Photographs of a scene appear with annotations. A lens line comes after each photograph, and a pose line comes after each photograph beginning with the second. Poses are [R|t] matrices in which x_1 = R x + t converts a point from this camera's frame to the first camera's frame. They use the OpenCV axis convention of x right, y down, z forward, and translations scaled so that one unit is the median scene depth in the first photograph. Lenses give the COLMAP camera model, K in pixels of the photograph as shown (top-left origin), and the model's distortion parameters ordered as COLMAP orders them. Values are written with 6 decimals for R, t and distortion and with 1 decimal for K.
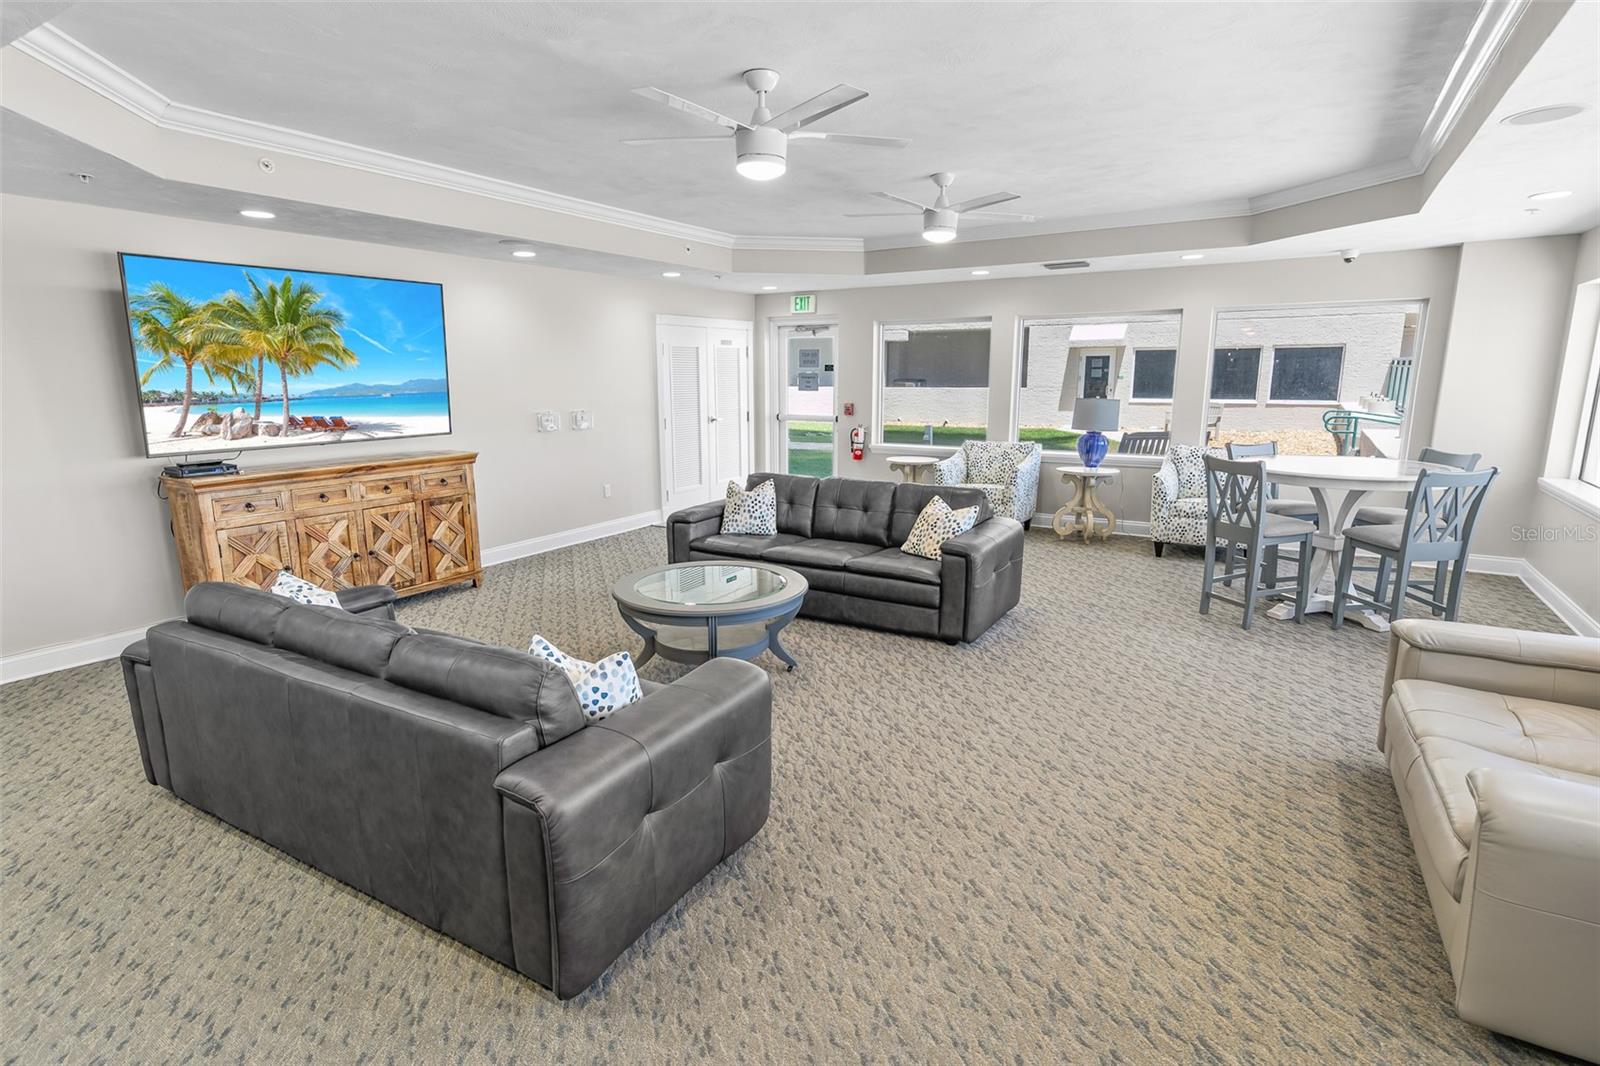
lens RADIAL K [[807.3, 0, 800.0], [0, 807.3, 533.0], [0, 0, 1]] dist [0.001126, -0.016833]
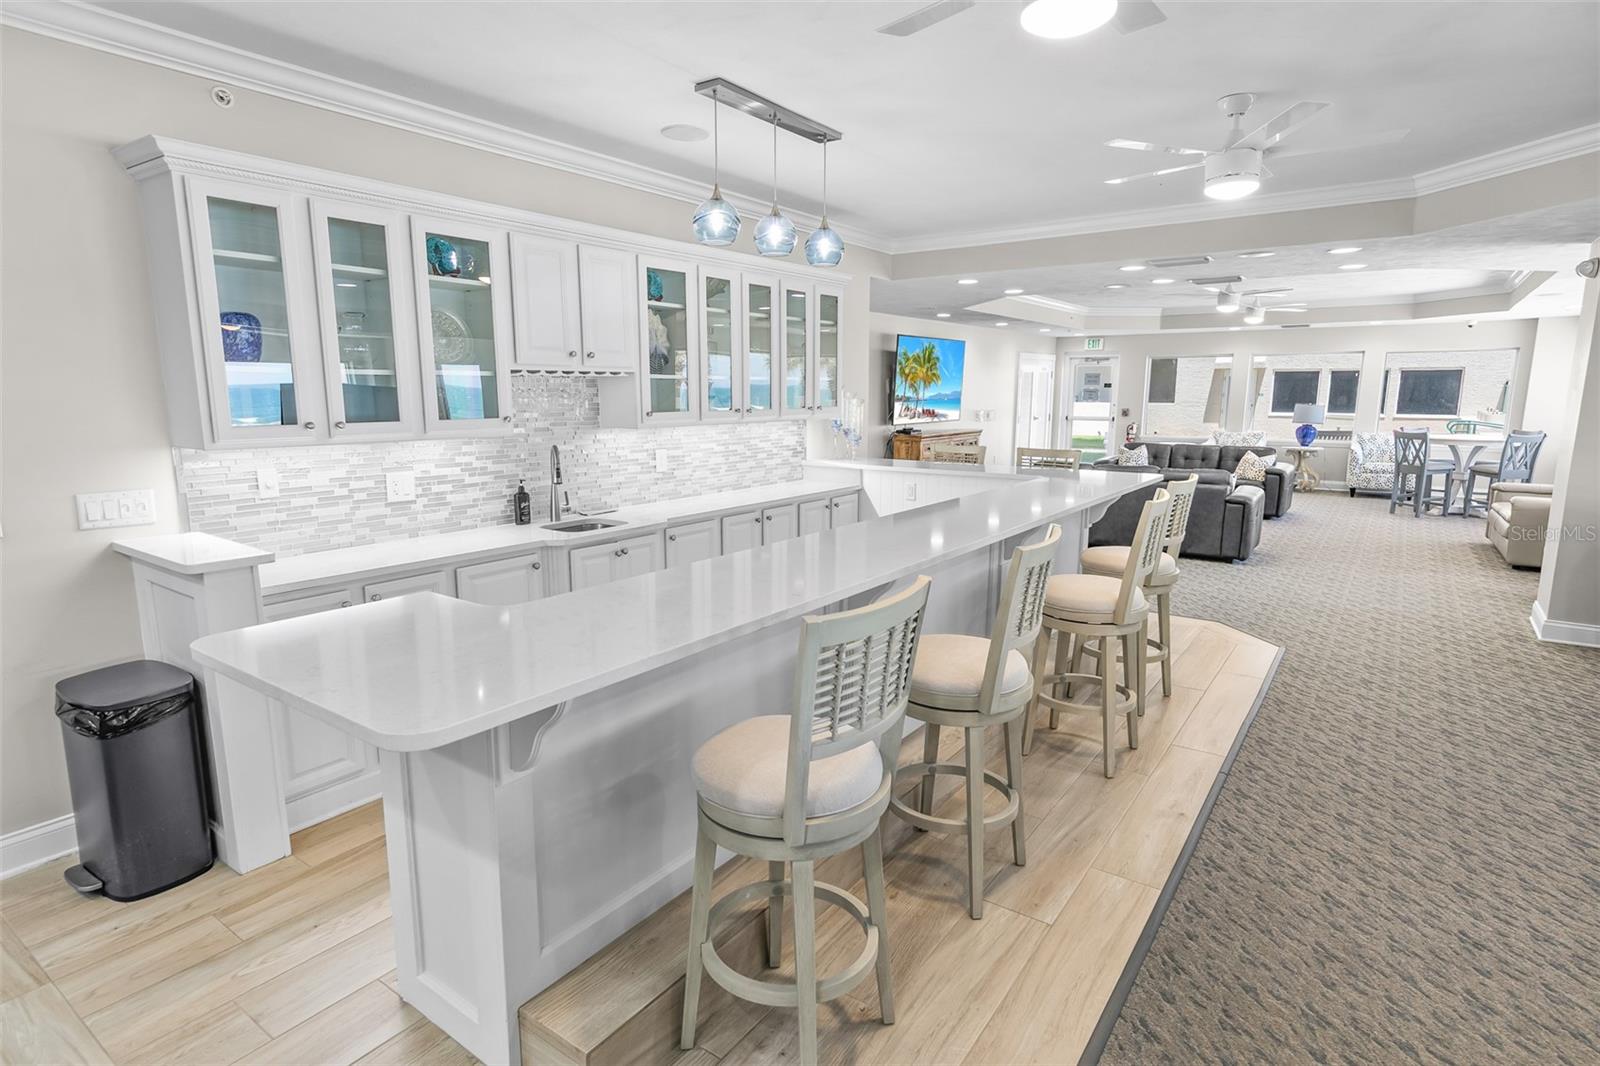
lens RADIAL K [[807.3, 0, 800.0], [0, 807.3, 533.0], [0, 0, 1]] dist [0.001126, -0.016833]
pose [[0.995465, 0.018334, -0.093343, -0.663724], [-0.020275, 0.999597, -0.019885, 0.194910], [0.092940, 0.021687, 0.995435, -0.950145]]
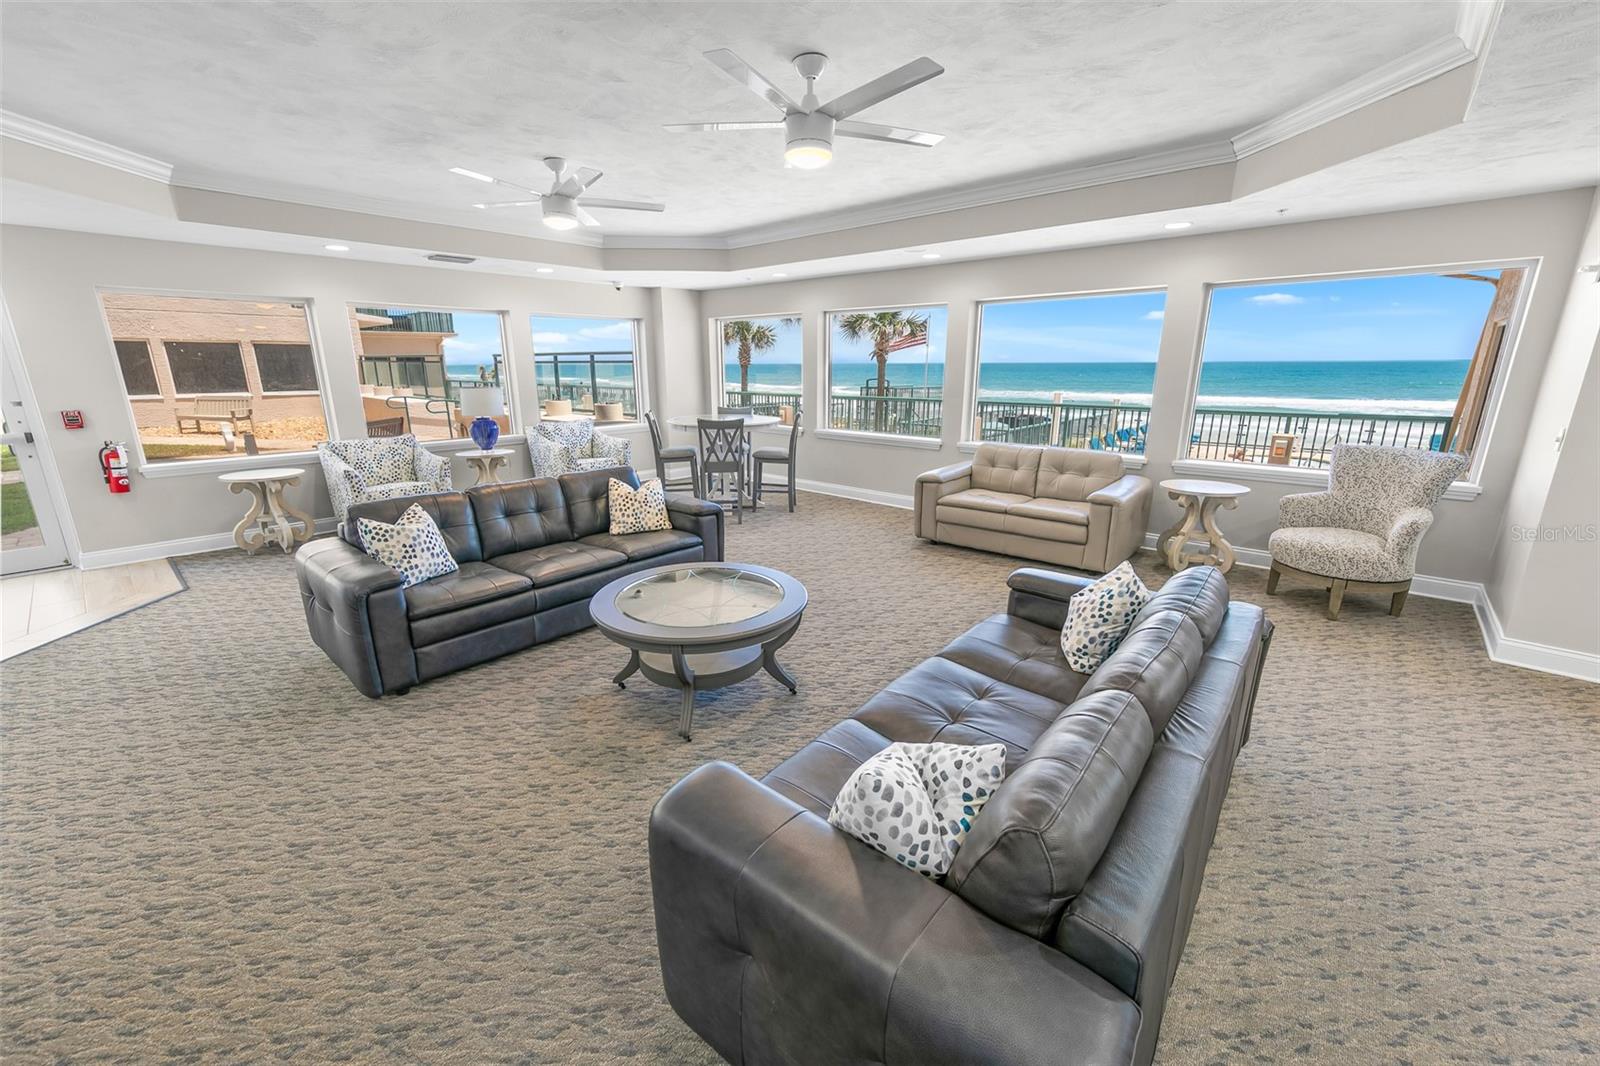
lens RADIAL K [[624.6, 0, 800.0], [0, 624.6, 533.0], [0, 0, 1]] dist [0.000401, 0.000494]
pose [[0.169279, -0.251344, 0.952980, -0.550982], [0.191967, 0.956824, 0.218258, -0.100925], [-0.966692, 0.145994, 0.210220, 0.540242]]
